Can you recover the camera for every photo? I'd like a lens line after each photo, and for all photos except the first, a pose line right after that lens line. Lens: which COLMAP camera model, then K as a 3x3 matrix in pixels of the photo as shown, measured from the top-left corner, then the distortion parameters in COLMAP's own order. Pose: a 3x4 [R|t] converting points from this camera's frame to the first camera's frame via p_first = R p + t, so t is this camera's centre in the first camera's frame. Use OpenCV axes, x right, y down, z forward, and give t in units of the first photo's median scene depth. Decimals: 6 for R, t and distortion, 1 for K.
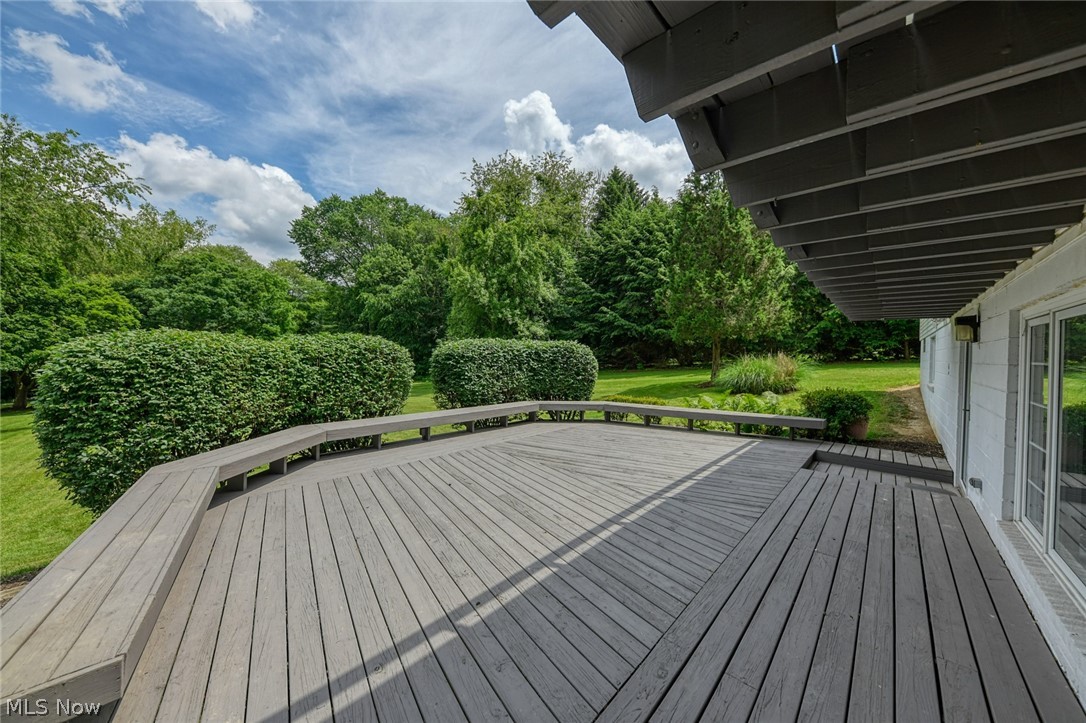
lens RADIAL K [[395.4, 0, 538.9], [0, 395.4, 360.6], [0, 0, 1]] dist [0.049006, -0.015339]
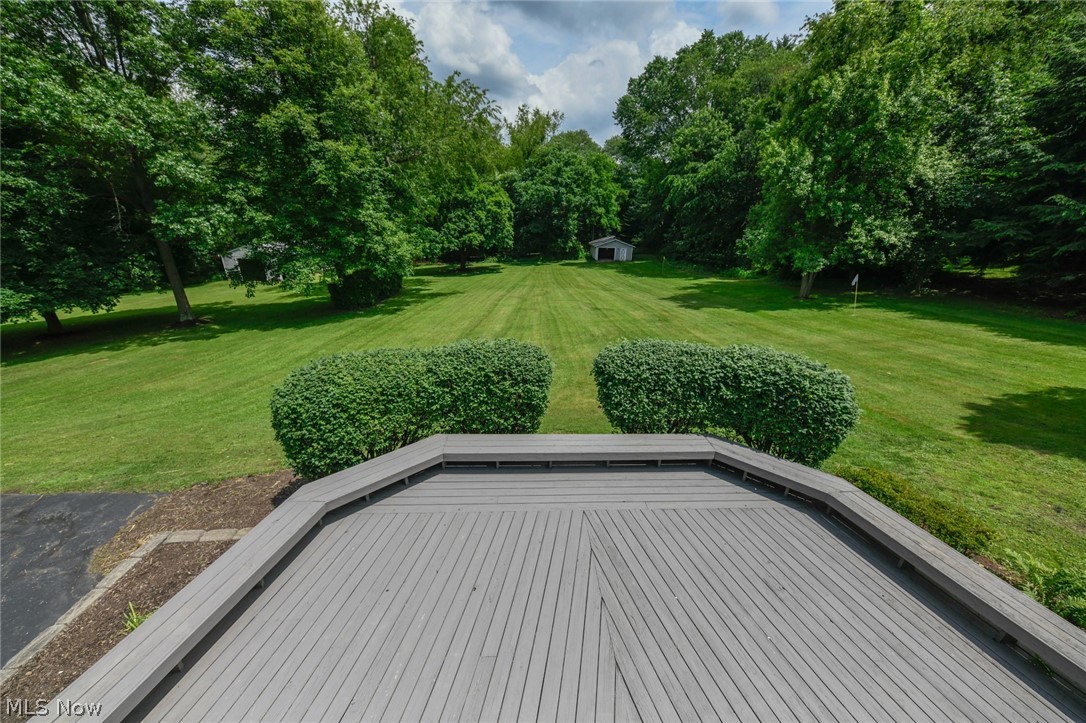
lens RADIAL K [[383.1, 0, 546.4], [0, 383.1, 359.2], [0, 0, 1]] dist [0.000719, -0.000293]
pose [[0.711924, 0.259238, -0.652656, 0.065048], [-0.018244, 0.935884, 0.351837, -0.097113], [0.702020, -0.238574, 0.671007, 0.118848]]
